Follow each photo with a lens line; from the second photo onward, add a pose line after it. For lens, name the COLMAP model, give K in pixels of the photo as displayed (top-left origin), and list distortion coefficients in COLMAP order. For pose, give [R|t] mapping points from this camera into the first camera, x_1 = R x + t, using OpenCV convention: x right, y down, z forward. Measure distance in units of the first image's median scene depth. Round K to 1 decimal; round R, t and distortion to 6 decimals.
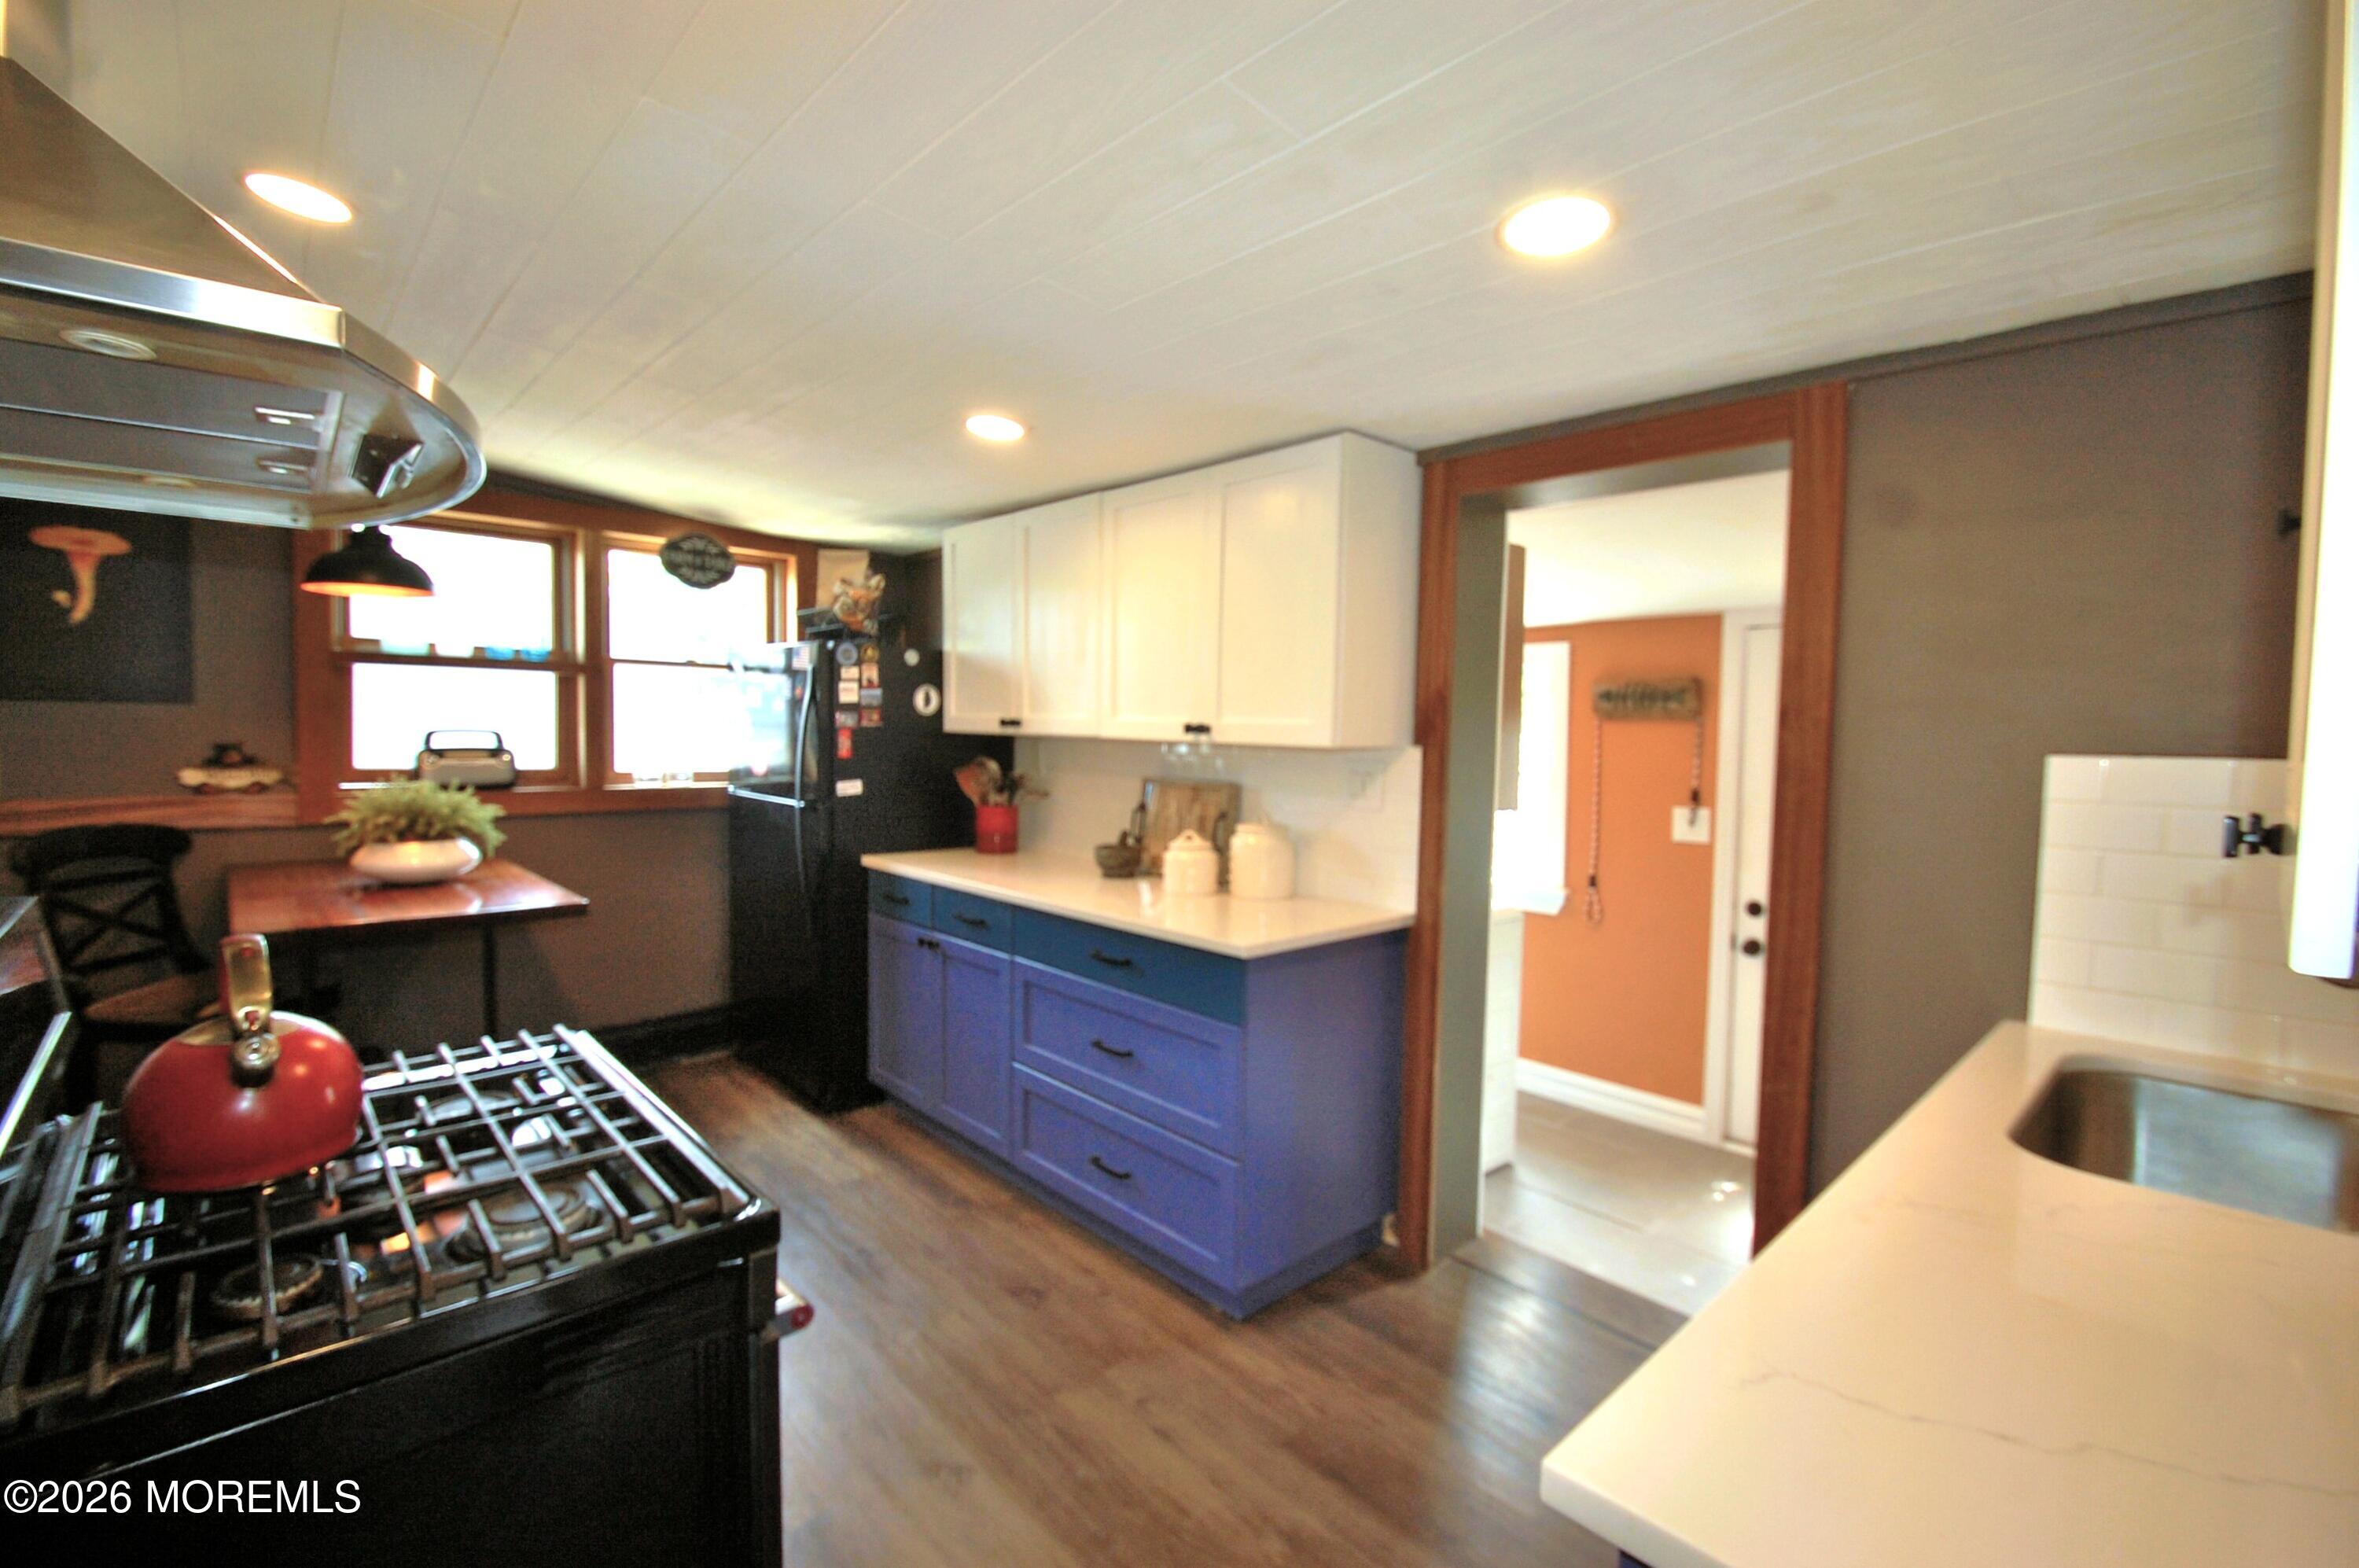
lens RADIAL K [[1027.5, 0, 1174.7], [0, 1027.5, 784.5], [0, 0, 1]] dist [0.004035, -0.010566]
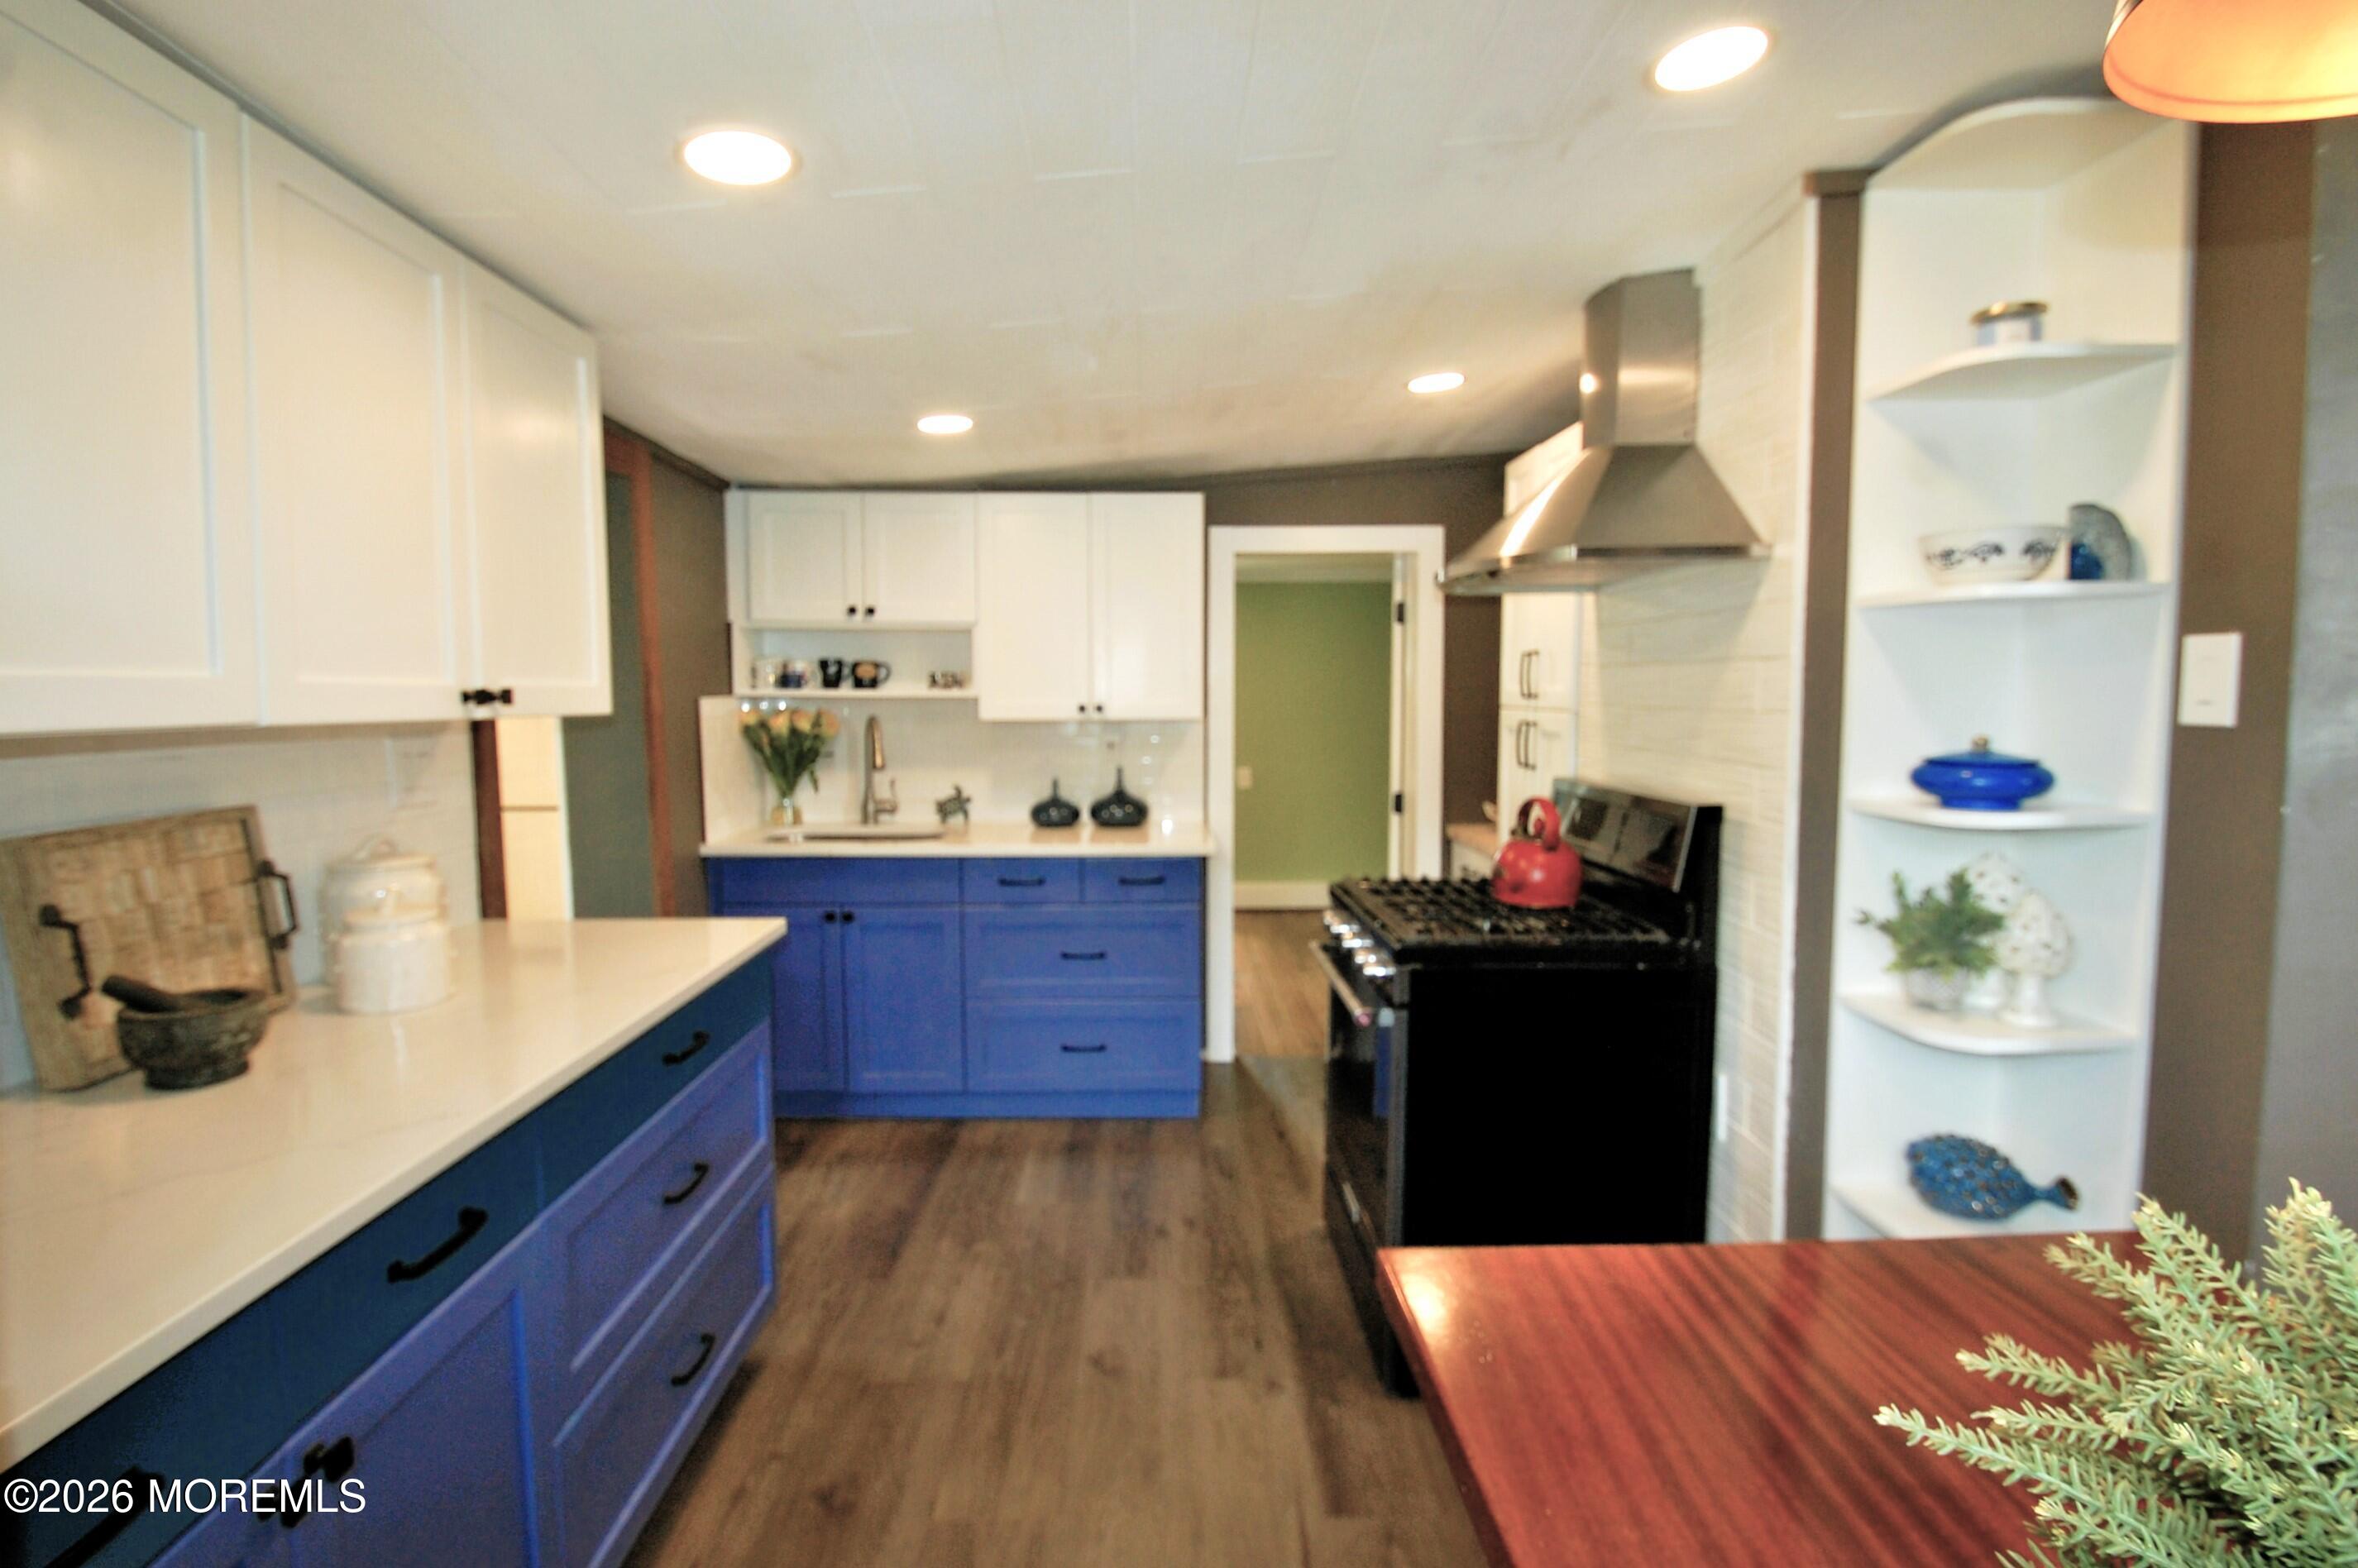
lens RADIAL K [[1157.1, 0, 1163.3], [0, 1157.1, 782.4], [0, 0, 1]] dist [-0.000547, 0.000222]
pose [[-0.750400, -0.070675, 0.657195, -0.583541], [0.025240, 0.990478, 0.135336, -0.069328], [-0.660502, 0.118143, -0.741471, 1.009582]]
